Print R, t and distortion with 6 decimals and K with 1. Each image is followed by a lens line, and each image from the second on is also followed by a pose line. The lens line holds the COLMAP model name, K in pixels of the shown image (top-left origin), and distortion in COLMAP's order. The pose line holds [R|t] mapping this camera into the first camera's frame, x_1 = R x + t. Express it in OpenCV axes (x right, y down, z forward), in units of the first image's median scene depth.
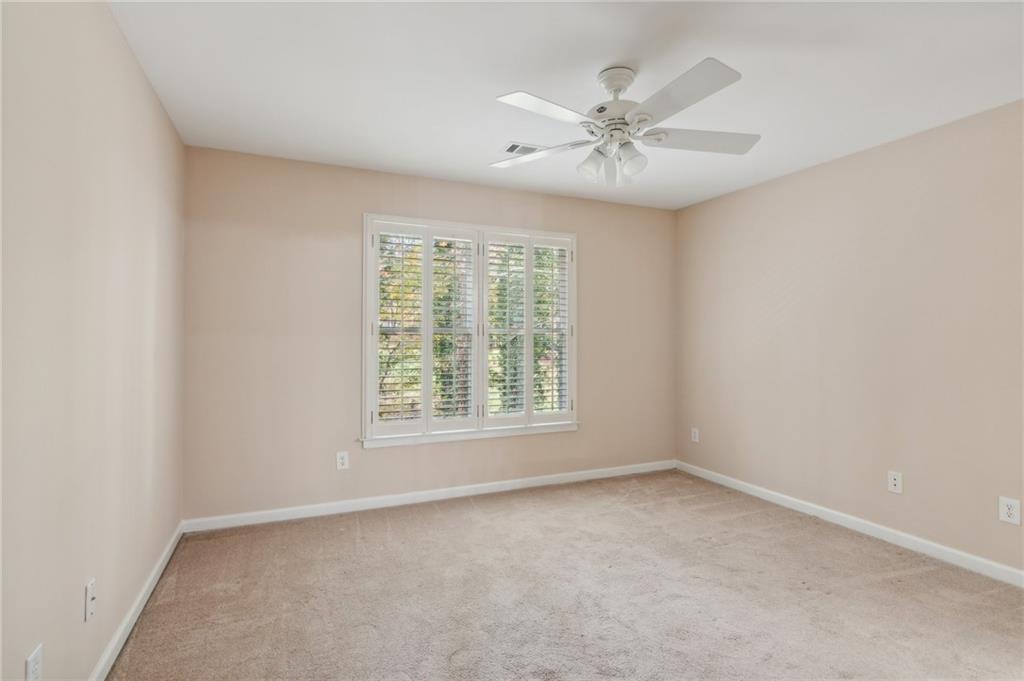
lens RADIAL K [[493.4, 0, 512.7], [0, 493.4, 335.6], [0, 0, 1]] dist [0.000398, -0.000037]
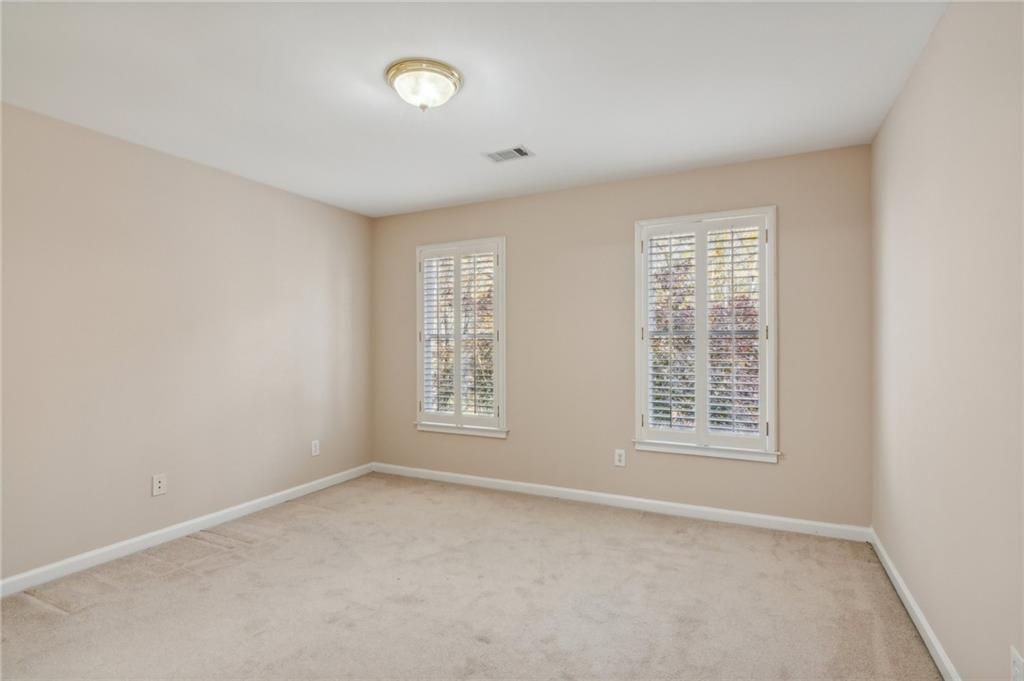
lens RADIAL K [[493.4, 0, 512.7], [0, 493.4, 335.6], [0, 0, 1]] dist [0.000398, -0.000037]
pose [[0.627790, -0.011846, -0.778292, 0.807427], [0.006053, 0.999928, -0.010337, 0.000488], [0.778359, 0.001779, 0.627817, 0.361206]]
